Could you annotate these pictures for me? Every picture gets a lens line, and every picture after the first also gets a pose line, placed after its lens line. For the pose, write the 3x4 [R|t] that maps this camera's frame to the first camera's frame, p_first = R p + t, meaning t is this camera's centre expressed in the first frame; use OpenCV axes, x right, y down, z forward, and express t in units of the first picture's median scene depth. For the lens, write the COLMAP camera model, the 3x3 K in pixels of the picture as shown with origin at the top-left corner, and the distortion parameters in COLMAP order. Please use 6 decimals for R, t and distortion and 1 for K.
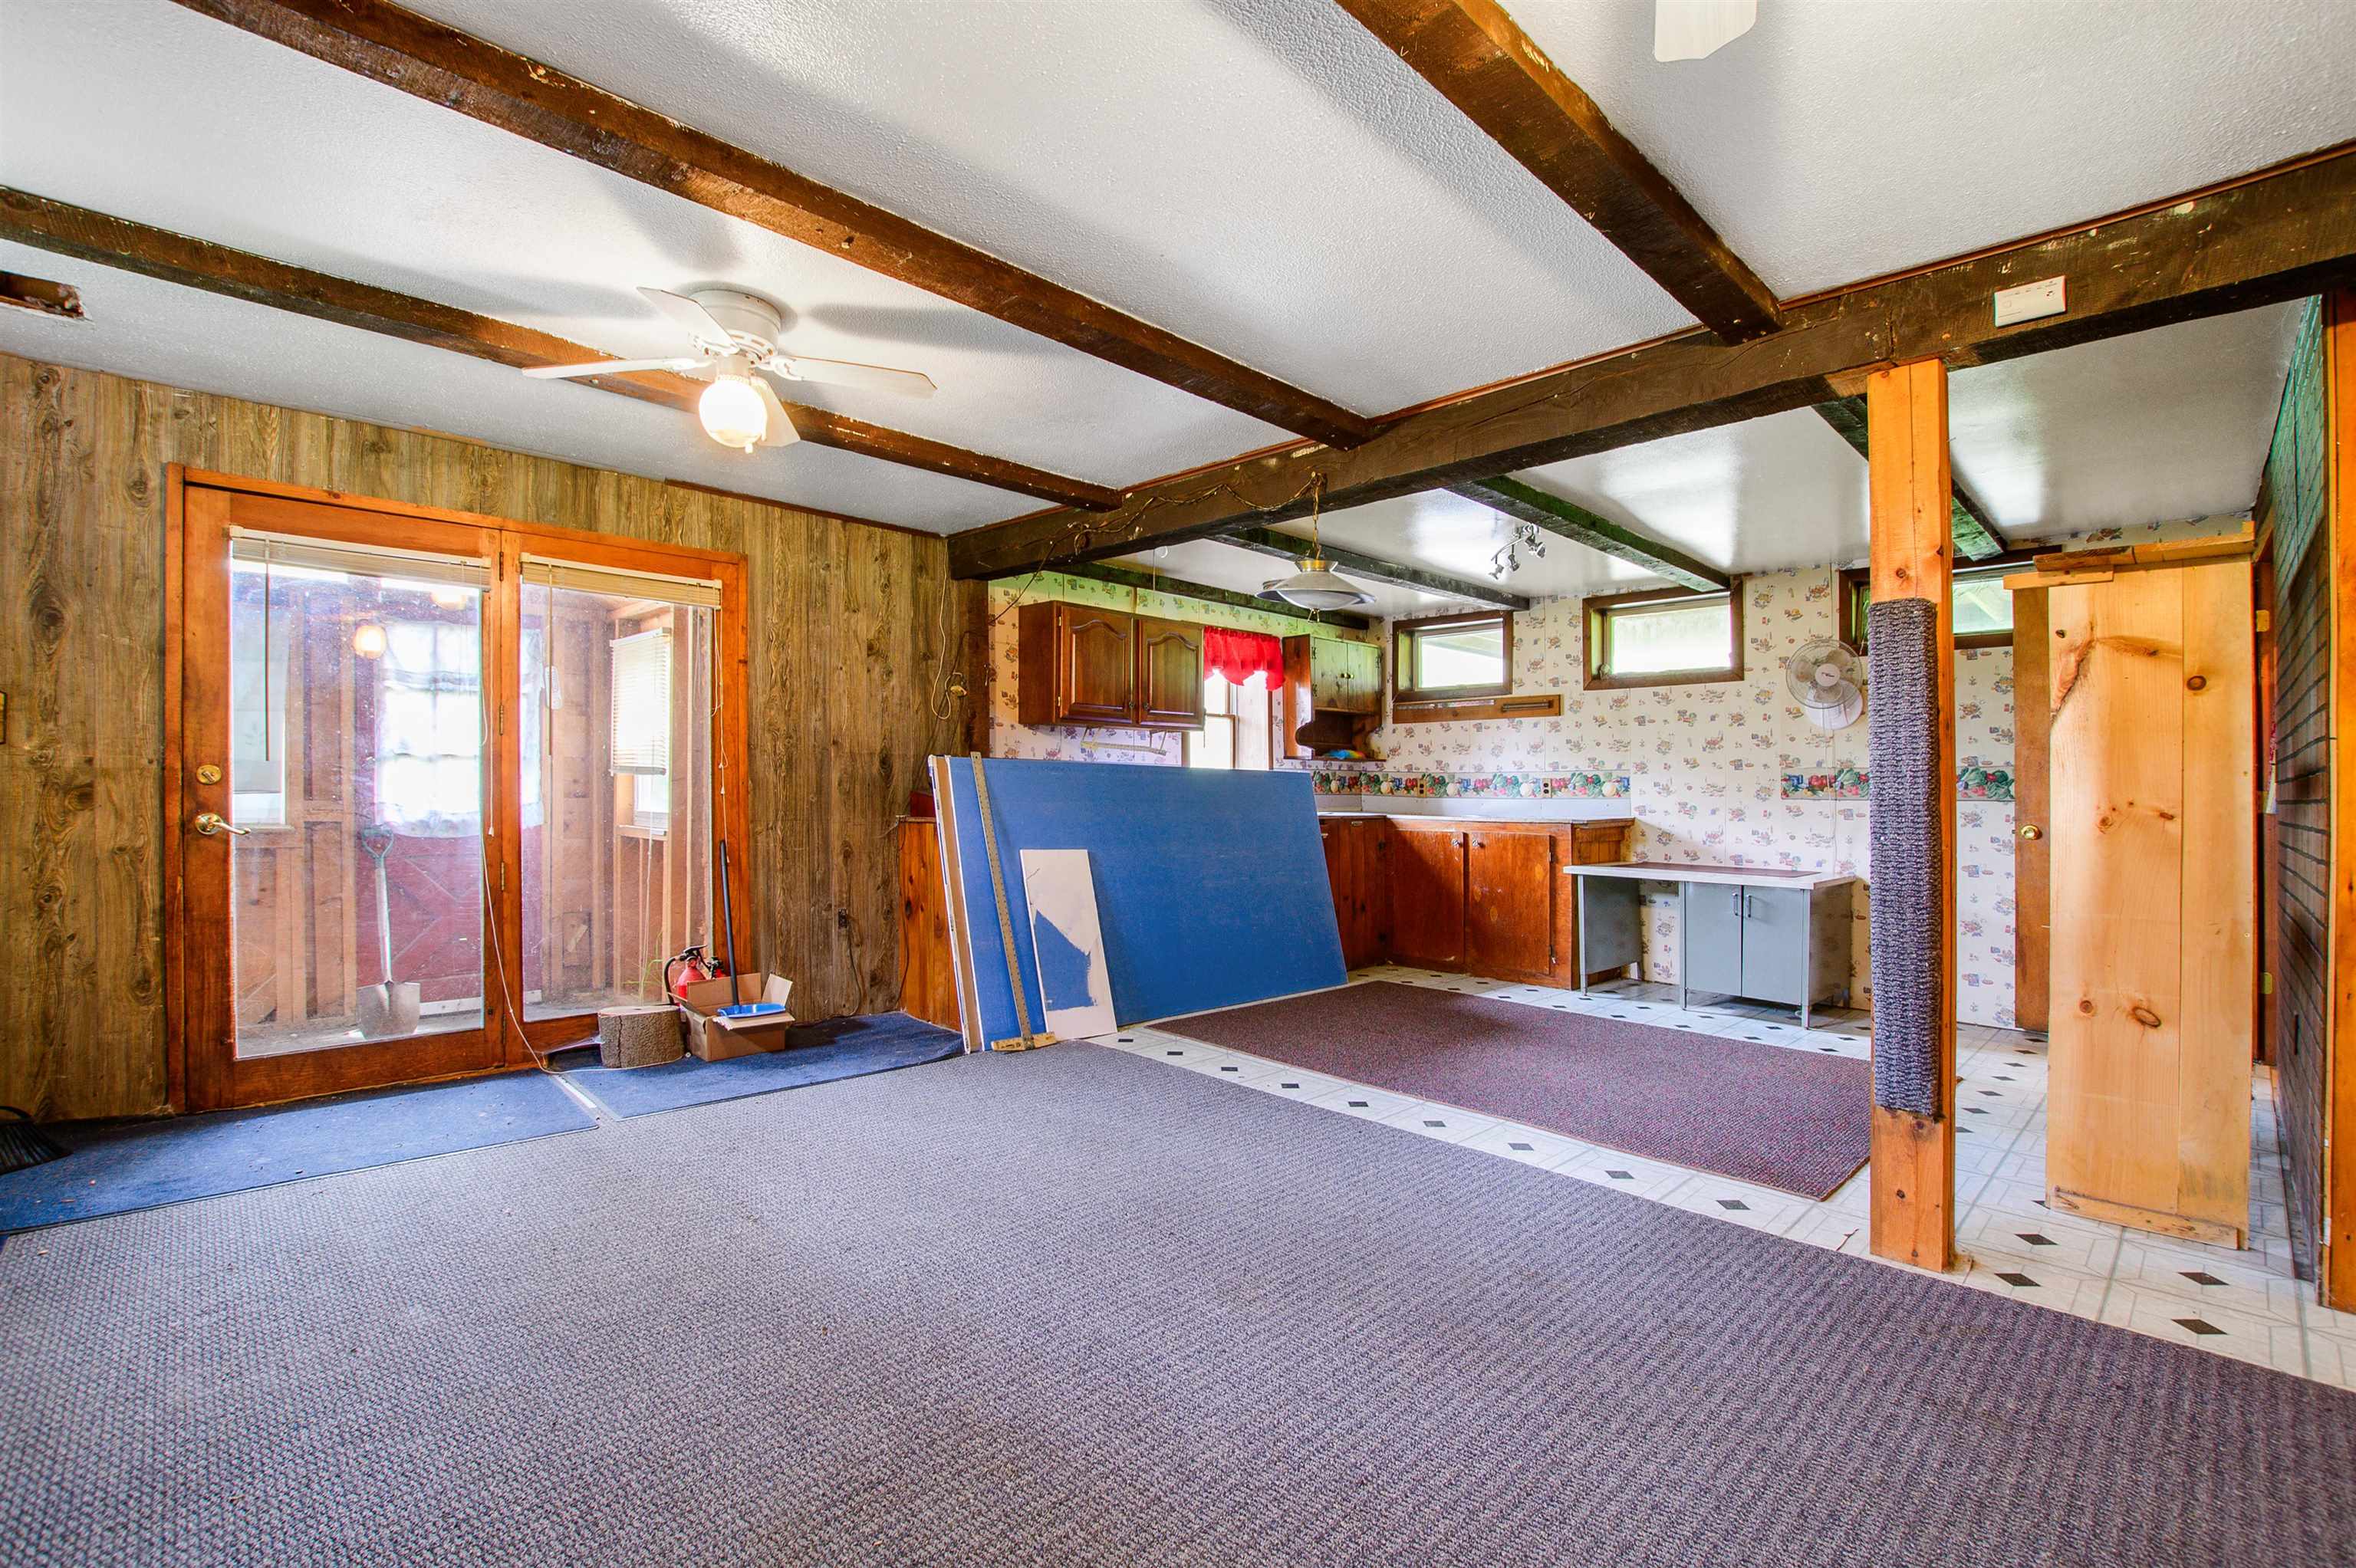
lens RADIAL K [[1048.3, 0, 1188.8], [0, 1048.3, 779.4], [0, 0, 1]] dist [-0.030213, 0.000725]
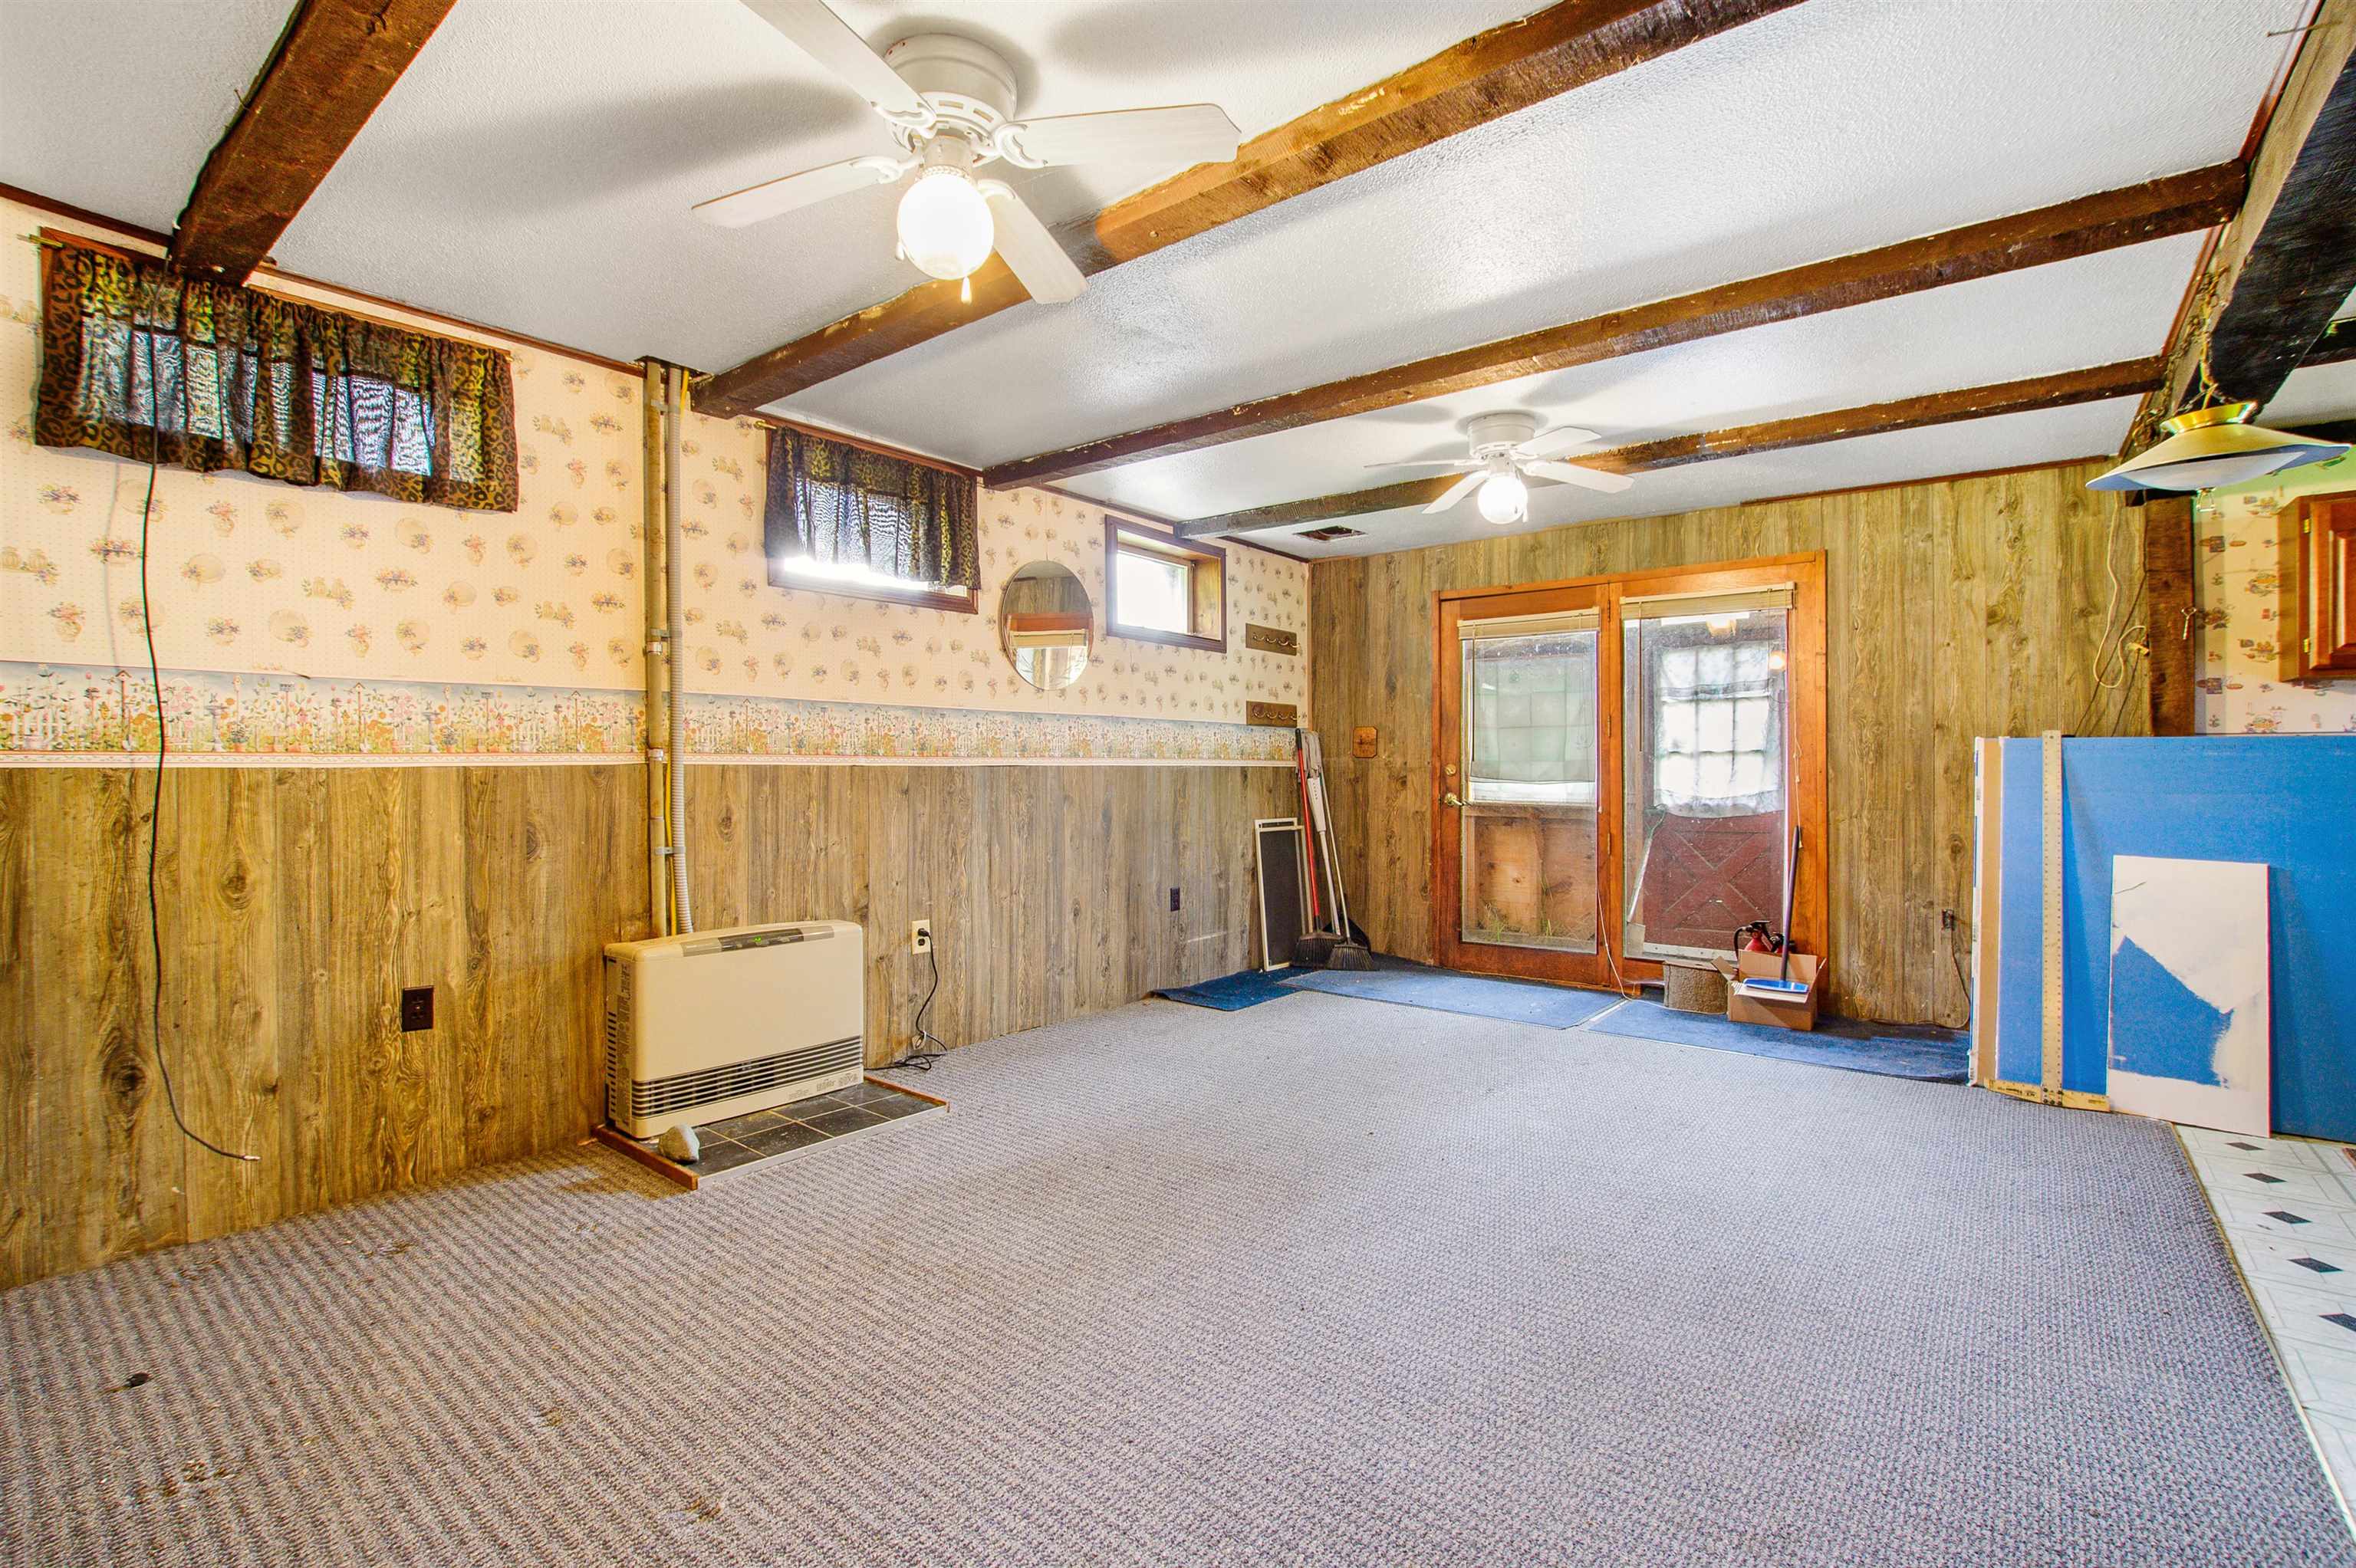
lens RADIAL K [[1048.3, 0, 1188.8], [0, 1048.3, 779.4], [0, 0, 1]] dist [-0.030213, 0.000725]
pose [[0.133831, -0.002616, -0.991001, 0.488311], [0.010536, 0.999944, -0.001216, 0.005519], [0.990948, -0.010278, 0.133851, 0.232720]]
